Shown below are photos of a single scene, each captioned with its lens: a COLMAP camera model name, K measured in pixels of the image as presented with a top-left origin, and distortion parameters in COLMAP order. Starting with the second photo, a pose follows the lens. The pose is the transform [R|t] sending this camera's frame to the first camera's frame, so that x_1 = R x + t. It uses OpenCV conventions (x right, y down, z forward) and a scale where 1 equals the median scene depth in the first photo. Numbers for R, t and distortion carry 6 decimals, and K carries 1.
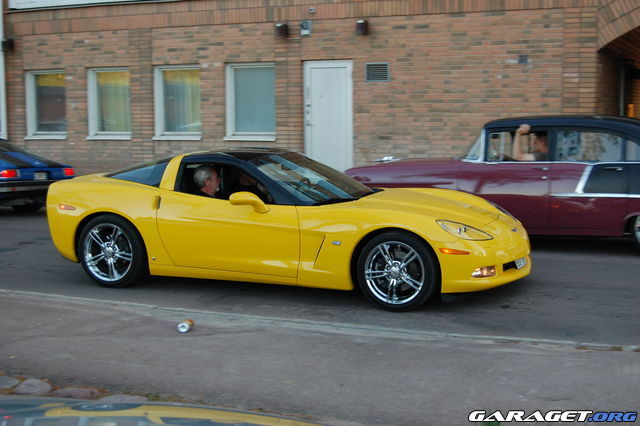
lens RADIAL K [[907.2, 0, 320.5], [0, 907.2, 214.8], [0, 0, 1]] dist [-0.016641, 0.000000]
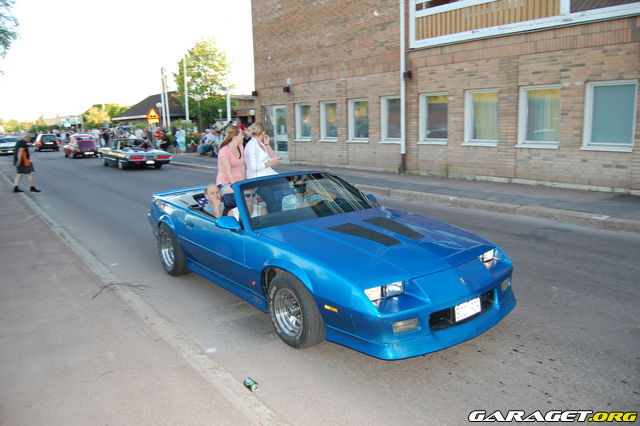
lens RADIAL K [[509.4, 0, 314.4], [0, 509.4, 212.0], [0, 0, 1]] dist [-0.059956, 0.007500]
pose [[0.860309, 0.069833, -0.504968, -0.067854], [-0.024470, 0.995088, 0.095924, -0.054088], [0.509186, -0.070168, 0.857791, 0.266198]]
